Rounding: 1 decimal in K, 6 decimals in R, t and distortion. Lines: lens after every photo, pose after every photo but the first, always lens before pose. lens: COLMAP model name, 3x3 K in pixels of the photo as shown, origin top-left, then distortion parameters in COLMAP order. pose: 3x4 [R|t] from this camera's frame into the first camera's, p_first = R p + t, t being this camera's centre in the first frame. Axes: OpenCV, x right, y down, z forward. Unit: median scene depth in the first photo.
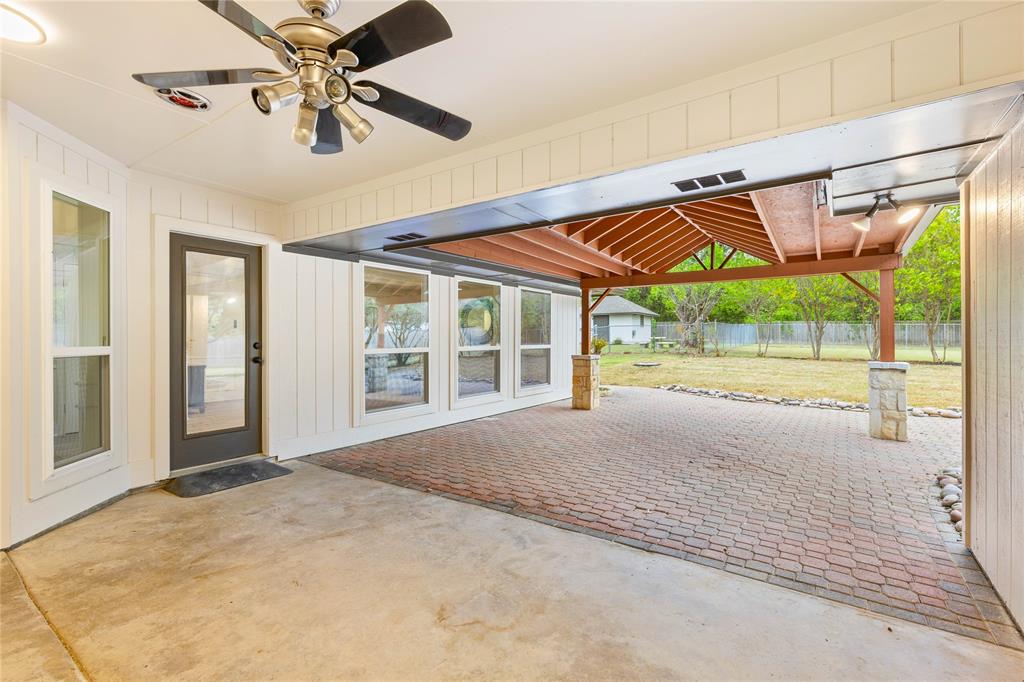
lens RADIAL K [[473.8, 0, 511.6], [0, 473.8, 335.3], [0, 0, 1]] dist [0.006606, -0.000404]
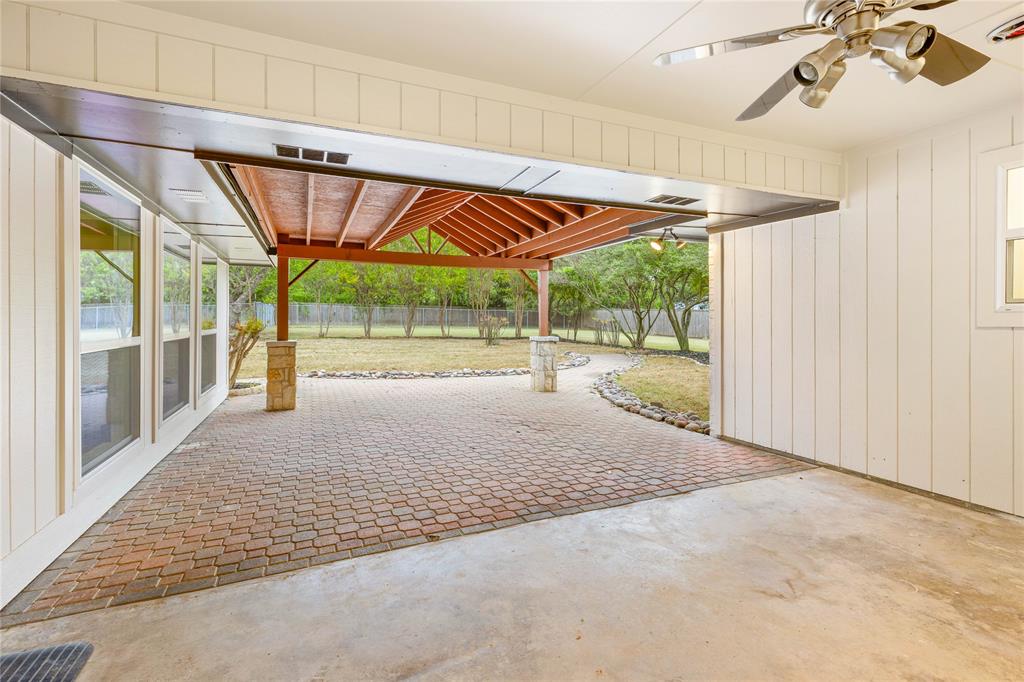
lens RADIAL K [[481.7, 0, 532.7], [0, 481.7, 315.7], [0, 0, 1]] dist [0.008268, -0.000205]
pose [[0.501391, 0.005600, 0.865202, -0.462498], [-0.005127, 0.999981, -0.003502, 0.000560], [-0.865205, -0.002680, 0.501410, 0.331242]]
